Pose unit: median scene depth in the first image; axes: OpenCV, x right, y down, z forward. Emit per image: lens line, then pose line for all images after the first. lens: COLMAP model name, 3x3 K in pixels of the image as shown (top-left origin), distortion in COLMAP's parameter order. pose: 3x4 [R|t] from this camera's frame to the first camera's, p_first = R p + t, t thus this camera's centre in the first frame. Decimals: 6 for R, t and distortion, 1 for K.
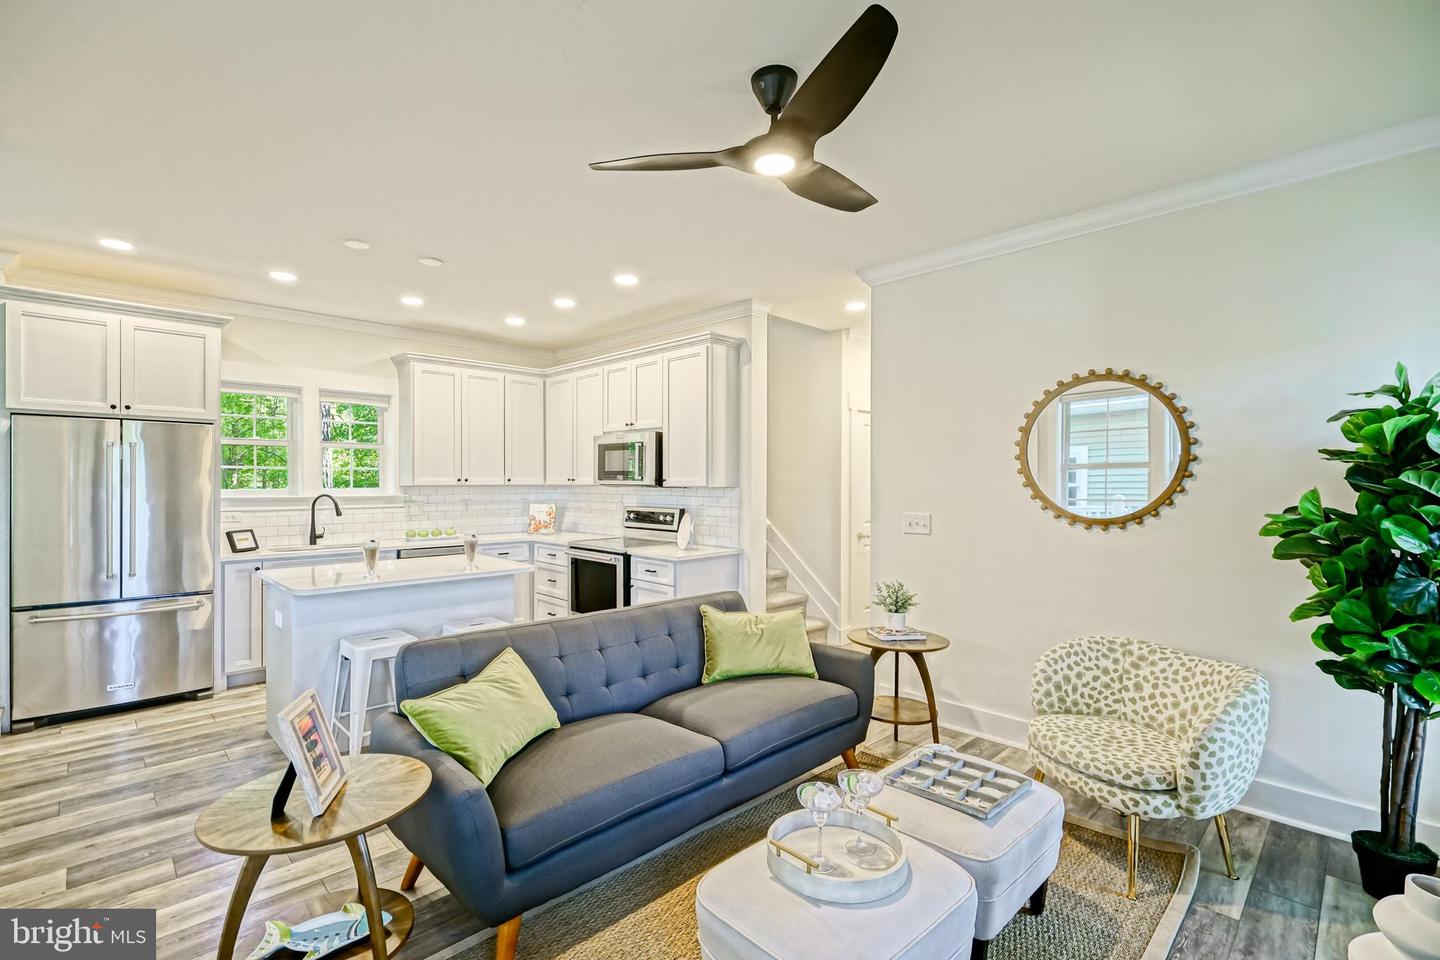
lens RADIAL K [[669.6, 0, 703.7], [0, 669.6, 487.7], [0, 0, 1]] dist [-0.001207, -0.000103]
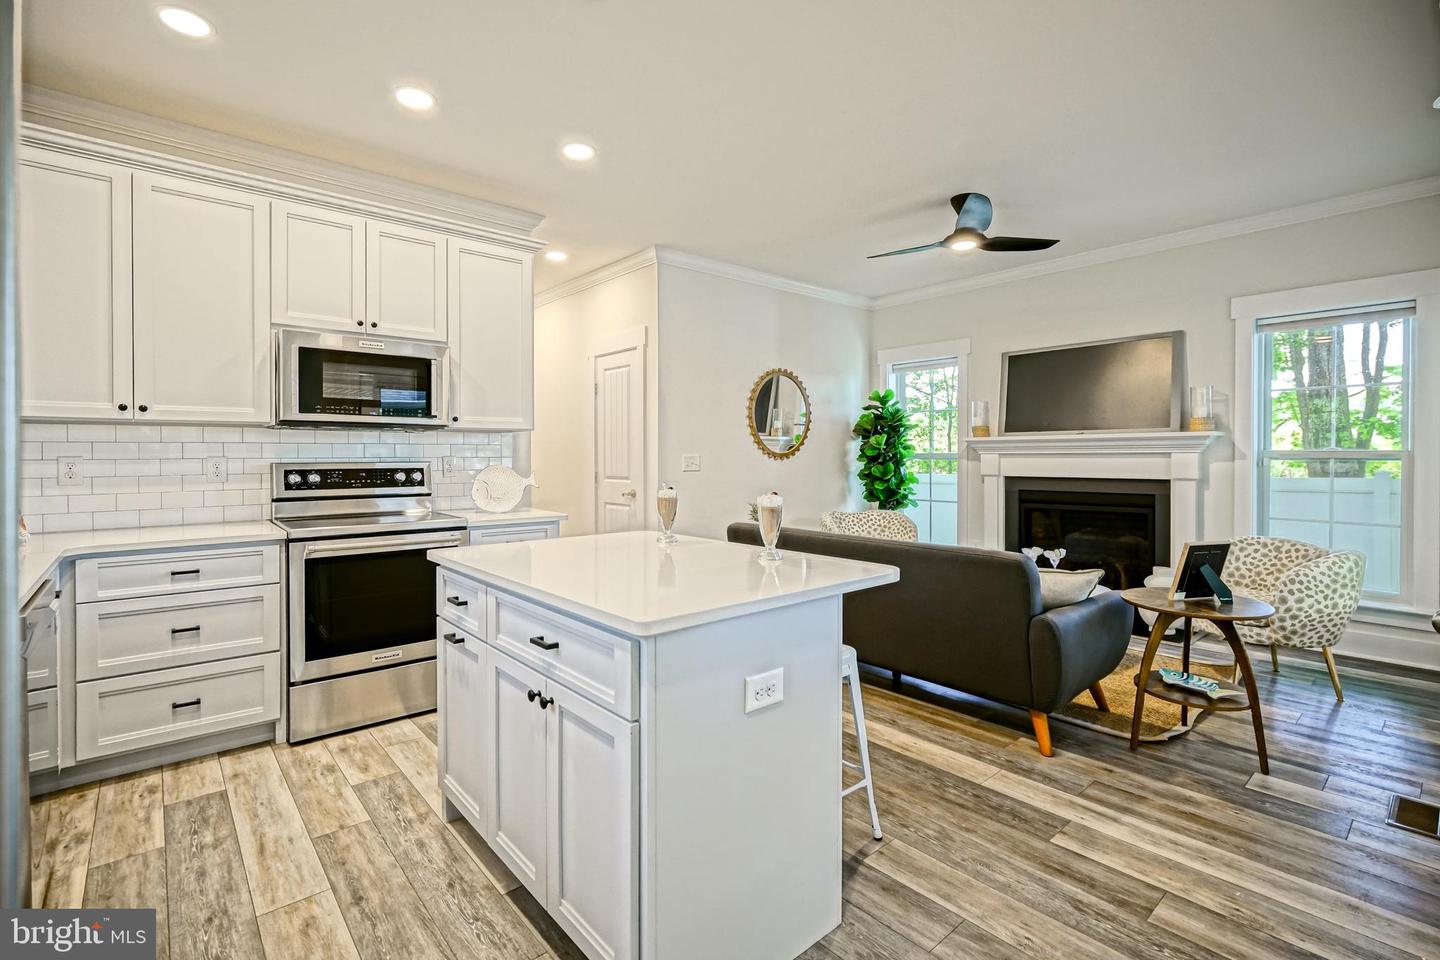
lens RADIAL K [[669.8, 0, 716.7], [0, 669.8, 456.8], [0, 0, 1]] dist [0.002581, 0.000122]
pose [[0.038398, -0.006502, 0.999241, -1.286877], [0.013345, 0.999893, 0.005993, 0.046570], [-0.999173, 0.013105, 0.038480, 1.199980]]
